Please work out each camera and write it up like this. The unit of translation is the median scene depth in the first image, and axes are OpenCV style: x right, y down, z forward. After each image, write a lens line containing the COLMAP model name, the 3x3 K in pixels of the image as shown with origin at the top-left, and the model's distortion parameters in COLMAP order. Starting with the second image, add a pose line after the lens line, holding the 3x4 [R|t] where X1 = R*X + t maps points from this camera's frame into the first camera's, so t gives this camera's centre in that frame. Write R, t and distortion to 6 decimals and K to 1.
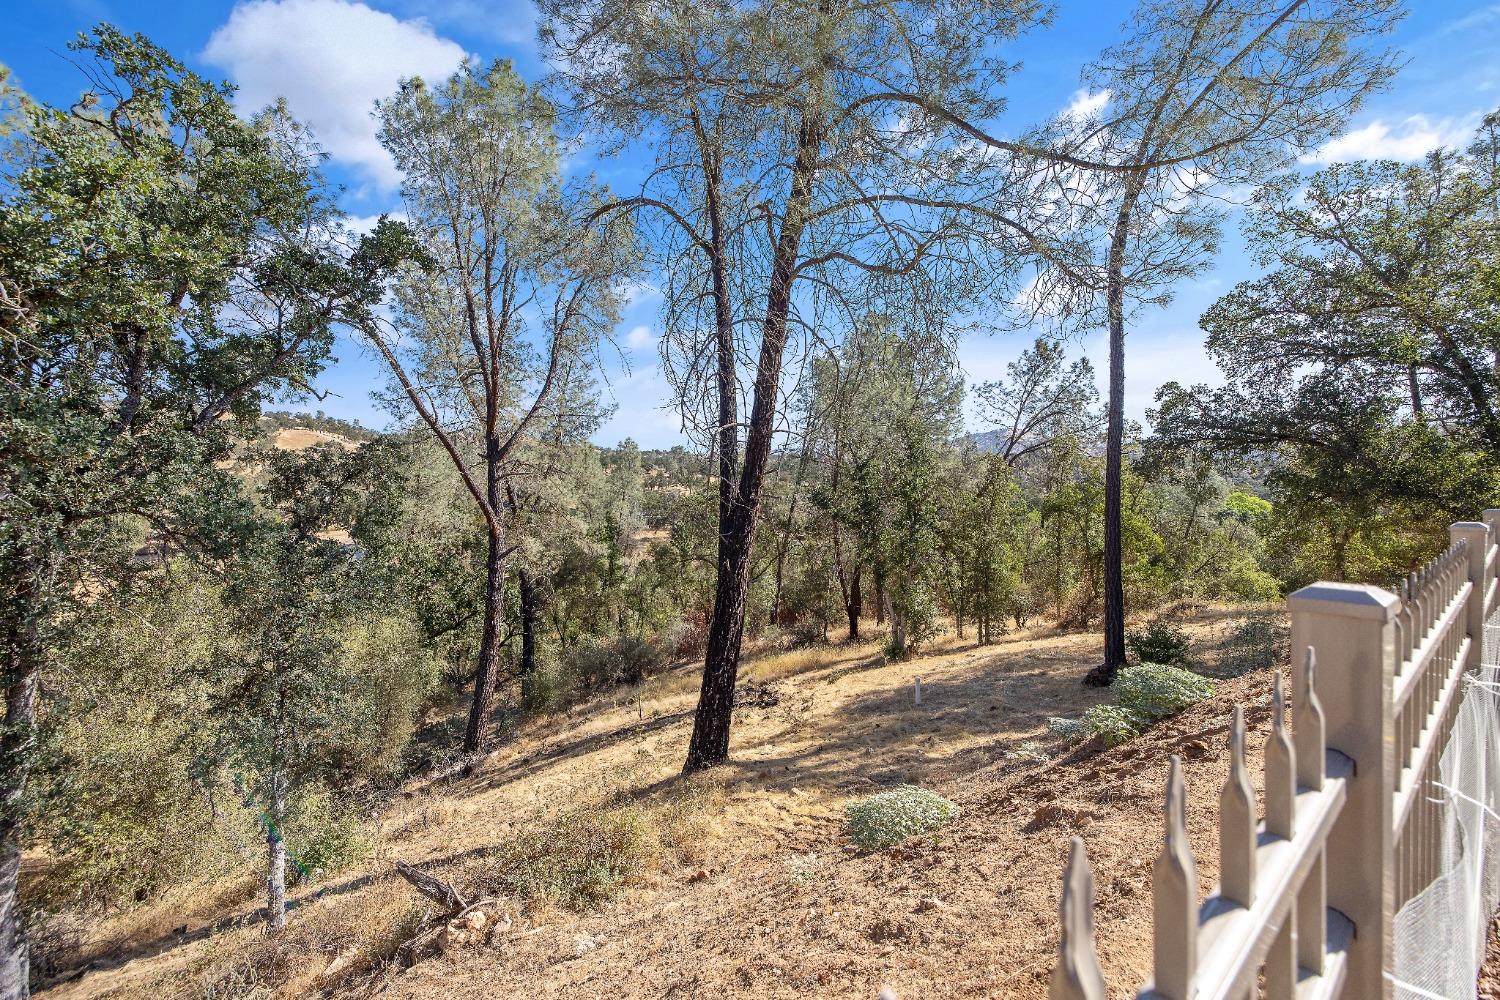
lens RADIAL K [[626.4, 0, 744.4], [0, 626.4, 496.0], [0, 0, 1]] dist [-0.001178, -0.000680]
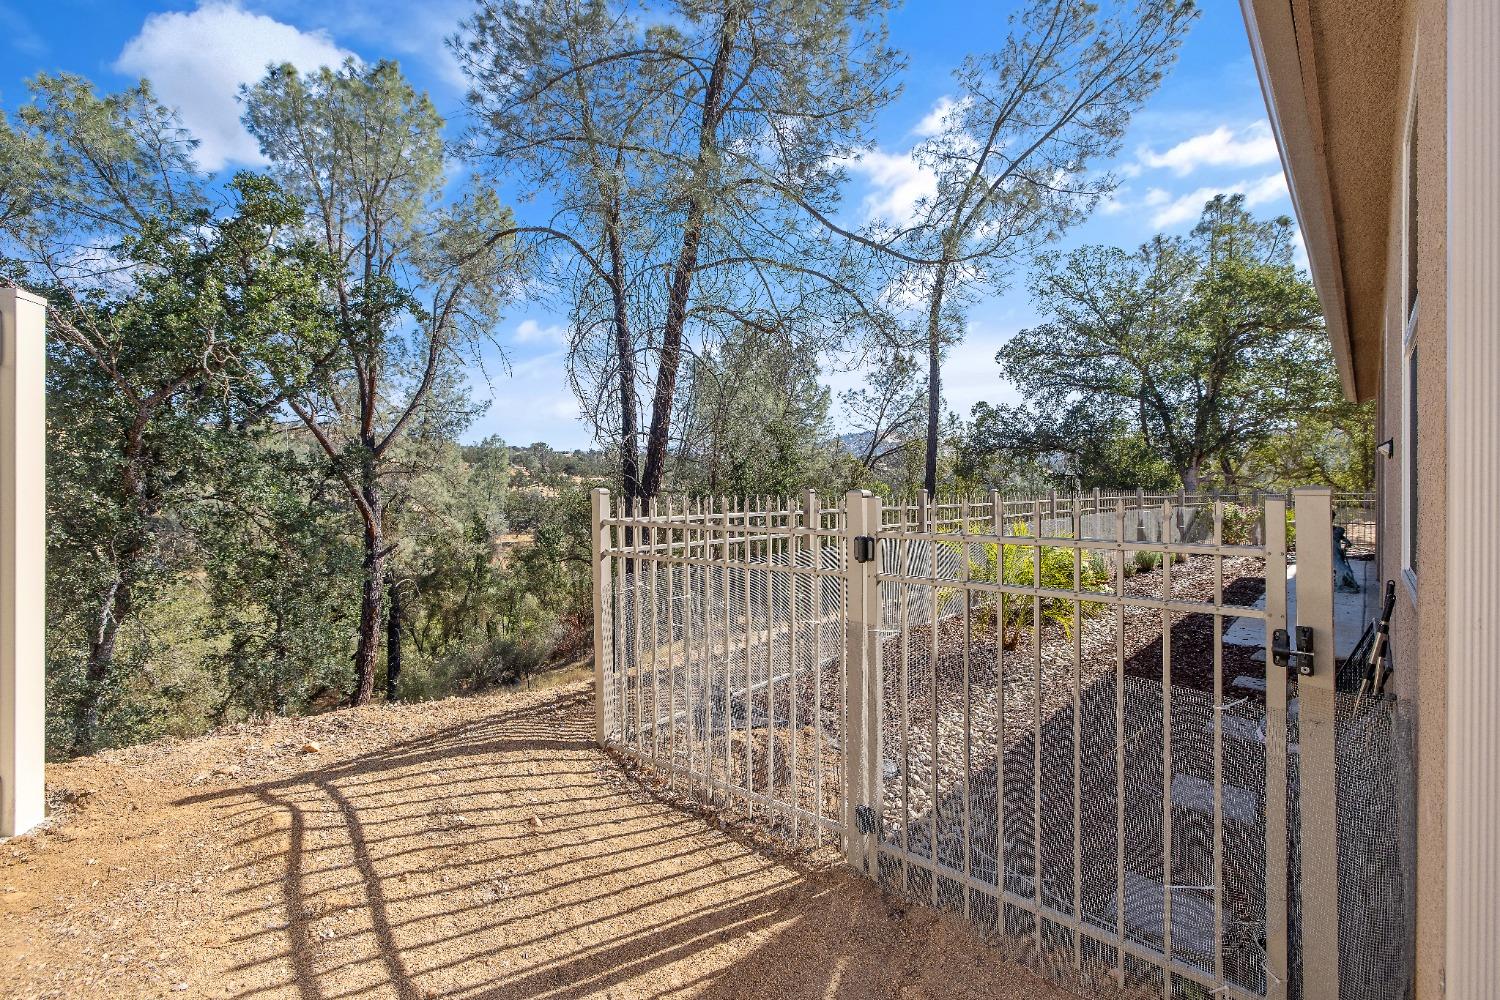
lens RADIAL K [[667.6, 0, 745.5], [0, 667.6, 487.6], [0, 0, 1]] dist [-0.002089, -0.000062]
pose [[0.980640, 0.000653, 0.195816, -0.038338], [0.002098, 0.999902, -0.013840, 0.006561], [-0.195806, 0.013983, 0.980543, -0.192745]]
